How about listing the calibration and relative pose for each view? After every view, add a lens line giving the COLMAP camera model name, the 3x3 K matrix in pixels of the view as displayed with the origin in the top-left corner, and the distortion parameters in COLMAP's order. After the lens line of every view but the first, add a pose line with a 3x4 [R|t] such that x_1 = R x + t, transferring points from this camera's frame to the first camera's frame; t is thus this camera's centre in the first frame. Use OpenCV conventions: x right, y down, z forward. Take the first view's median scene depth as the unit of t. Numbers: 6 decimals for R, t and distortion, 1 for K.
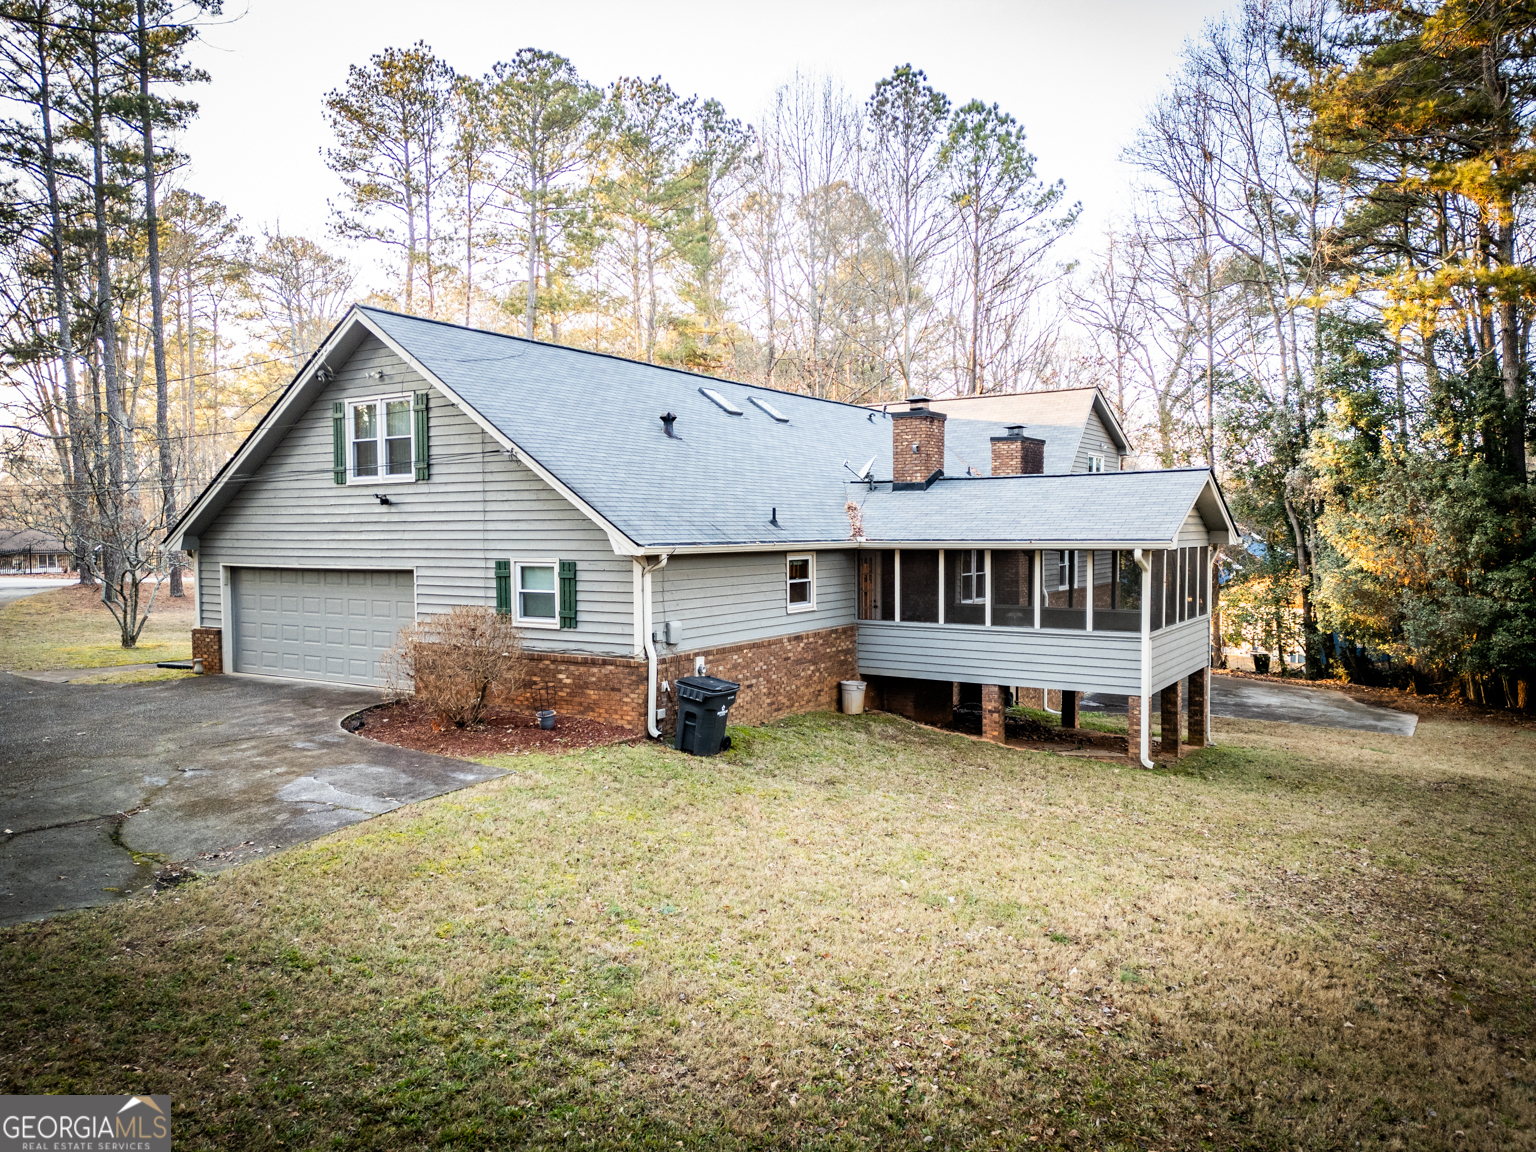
lens RADIAL K [[1069.8, 0, 768.0], [0, 1069.8, 576.0], [0, 0, 1]] dist [0.078851, -0.059420]
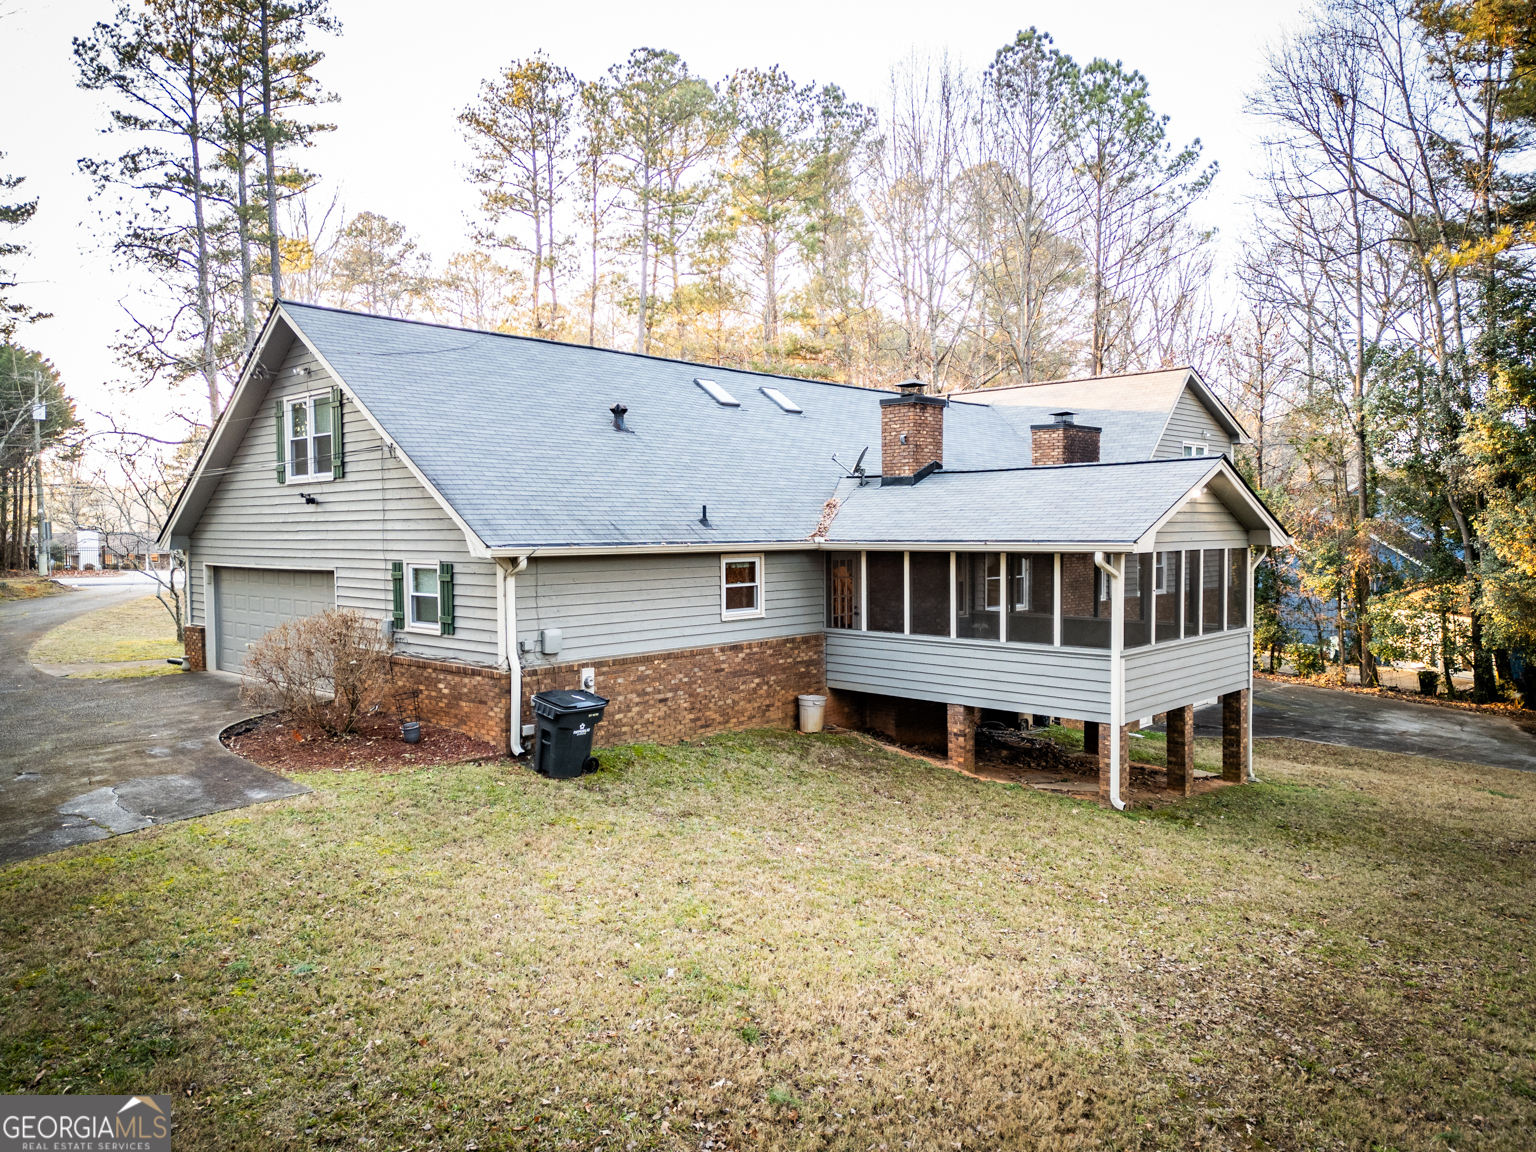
lens RADIAL K [[1069.8, 0, 768.0], [0, 1069.8, 576.0], [0, 0, 1]] dist [0.078851, -0.059420]
pose [[0.982716, 0.006892, -0.184989, 0.211219], [-0.006547, 0.999976, 0.002473, -0.005439], [0.185002, -0.001220, 0.982737, 0.101272]]
